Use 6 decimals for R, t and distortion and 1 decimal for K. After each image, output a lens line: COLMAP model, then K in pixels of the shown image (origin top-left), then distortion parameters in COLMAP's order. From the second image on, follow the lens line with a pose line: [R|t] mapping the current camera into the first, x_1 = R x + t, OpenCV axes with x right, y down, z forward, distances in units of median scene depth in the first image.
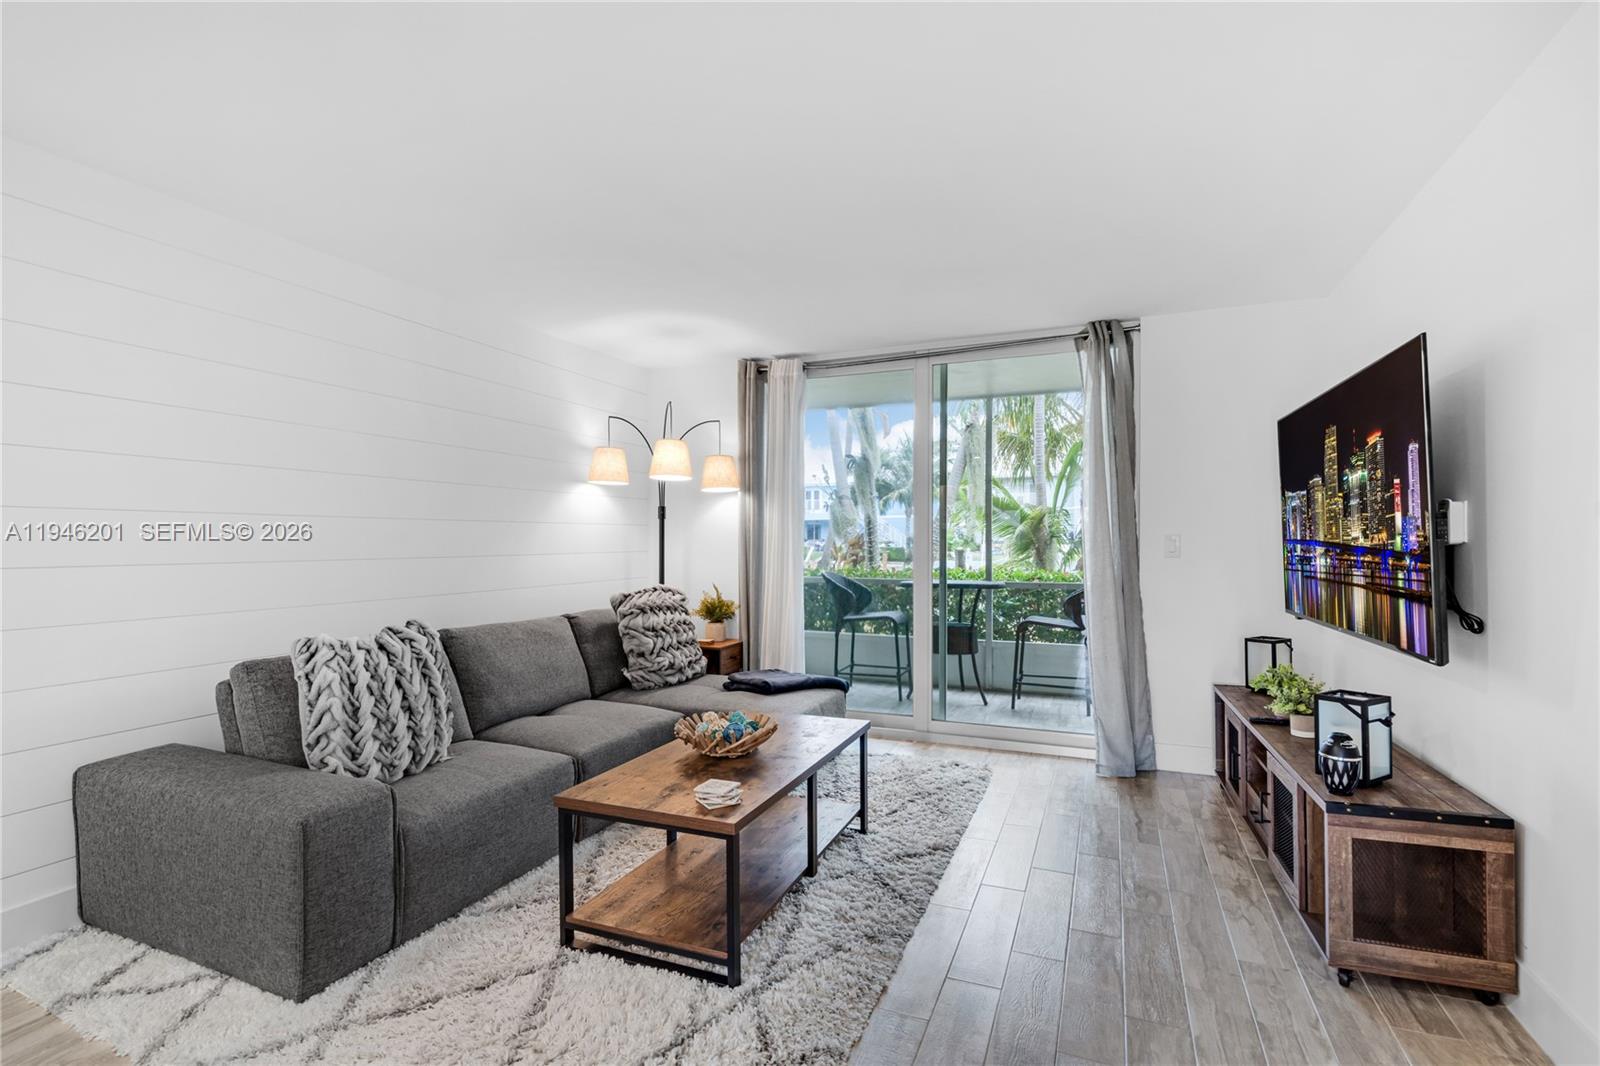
lens RADIAL K [[723.4, 0, 801.5], [0, 723.4, 549.9], [0, 0, 1]] dist [-0.098898, 0.037147]
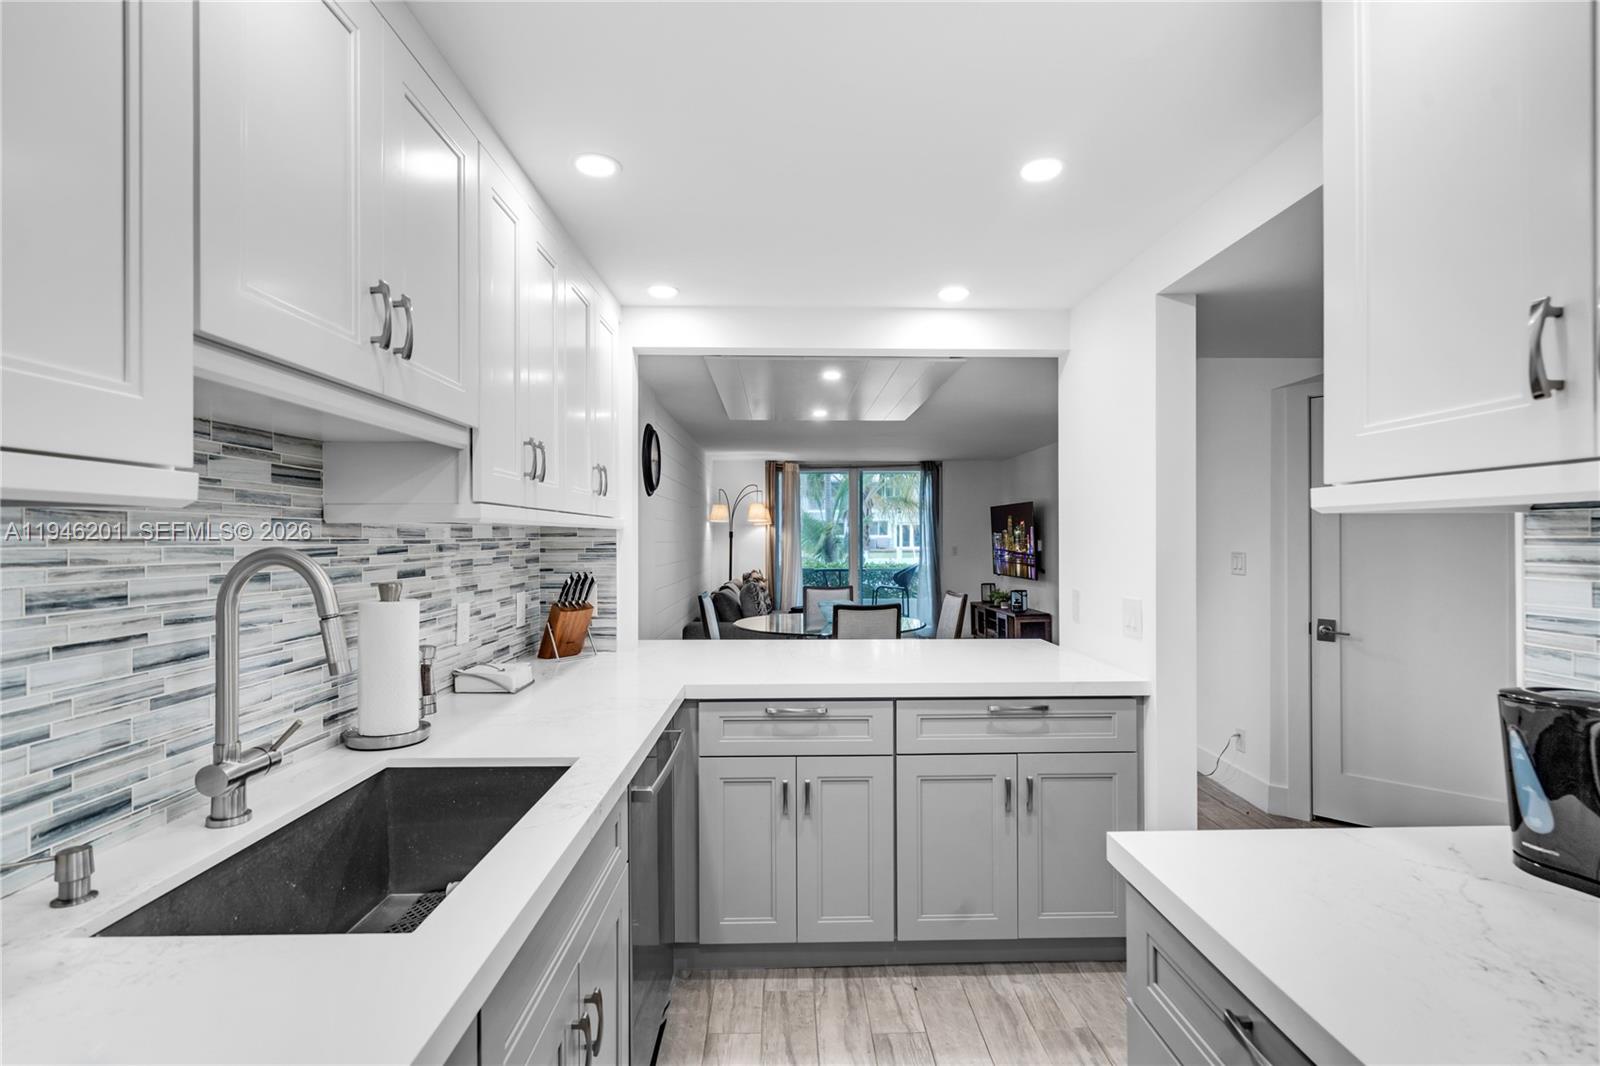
lens RADIAL K [[732.2, 0, 800.0], [0, 732.2, 533.0], [0, 0, 1]] dist [0.000432, 0.000273]
pose [[0.910099, 0.008223, 0.414309, -1.650601], [0.000064, 0.999800, -0.019985, -0.026256], [-0.414390, 0.018214, 0.909917, -1.829917]]
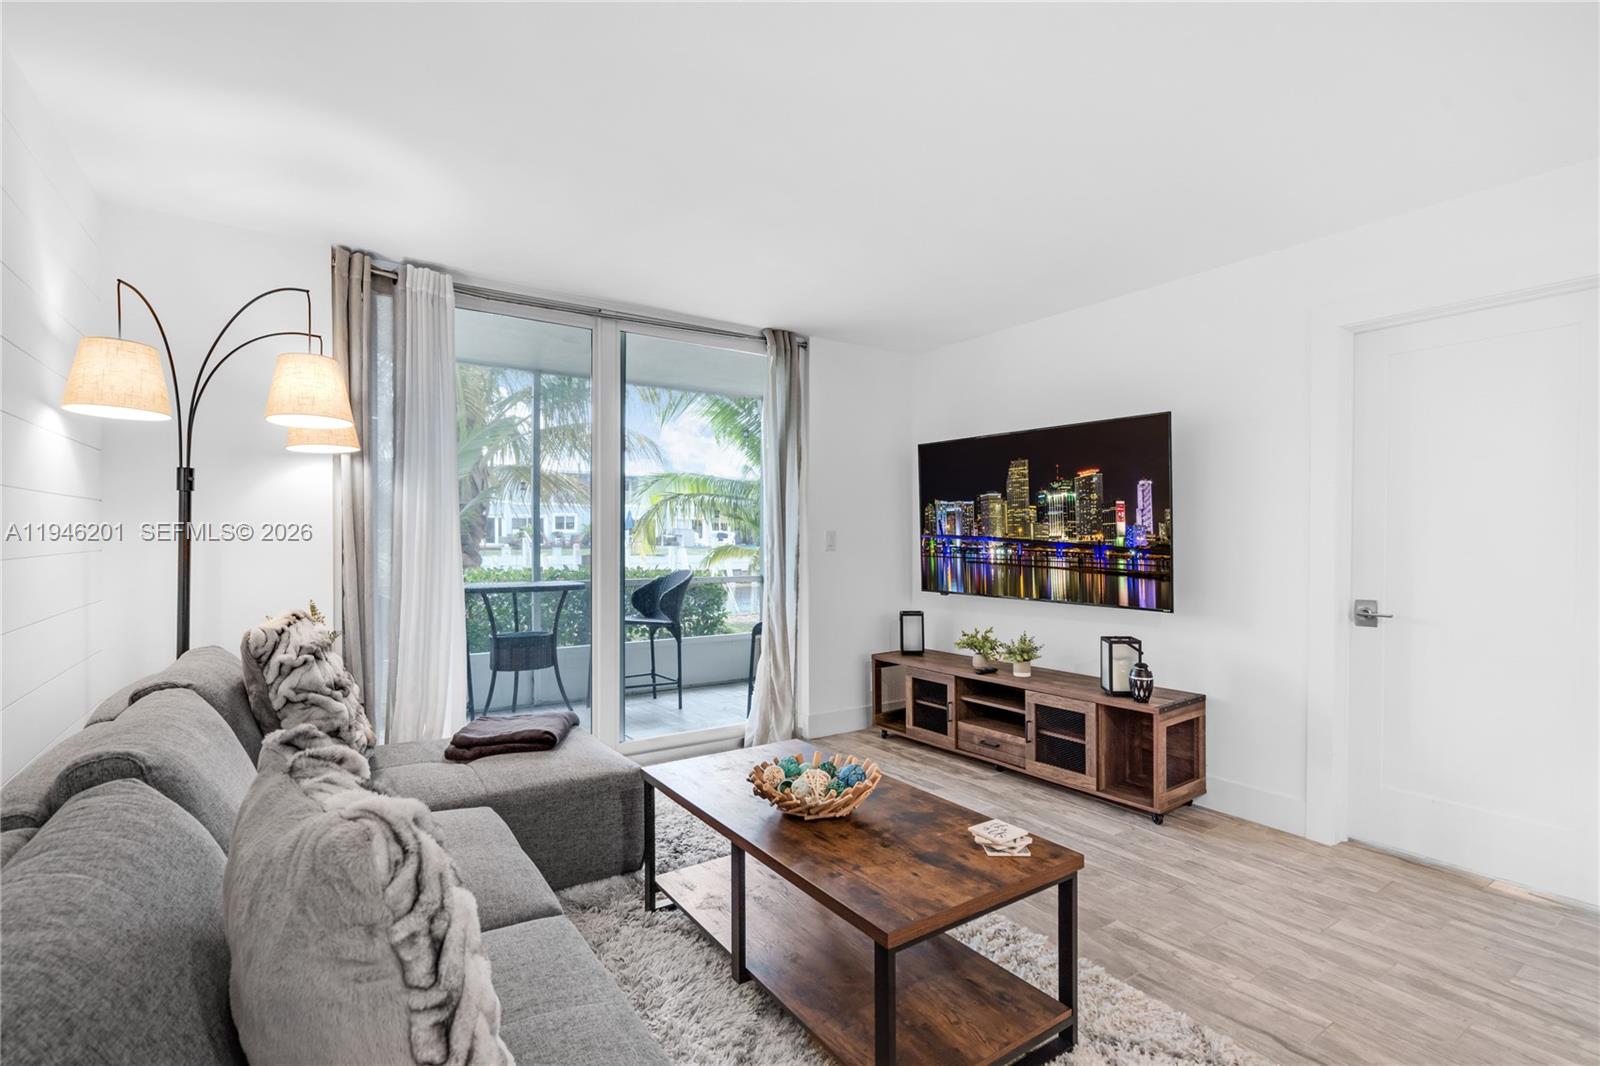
lens RADIAL K [[732.2, 0, 800.0], [0, 732.2, 533.0], [0, 0, 1]] dist [0.000432, 0.000273]
pose [[0.529451, 0.006960, 0.848312, -0.786037], [-0.002697, 0.999975, -0.006522, -0.012968], [-0.848337, 0.001165, 0.529456, 0.585177]]
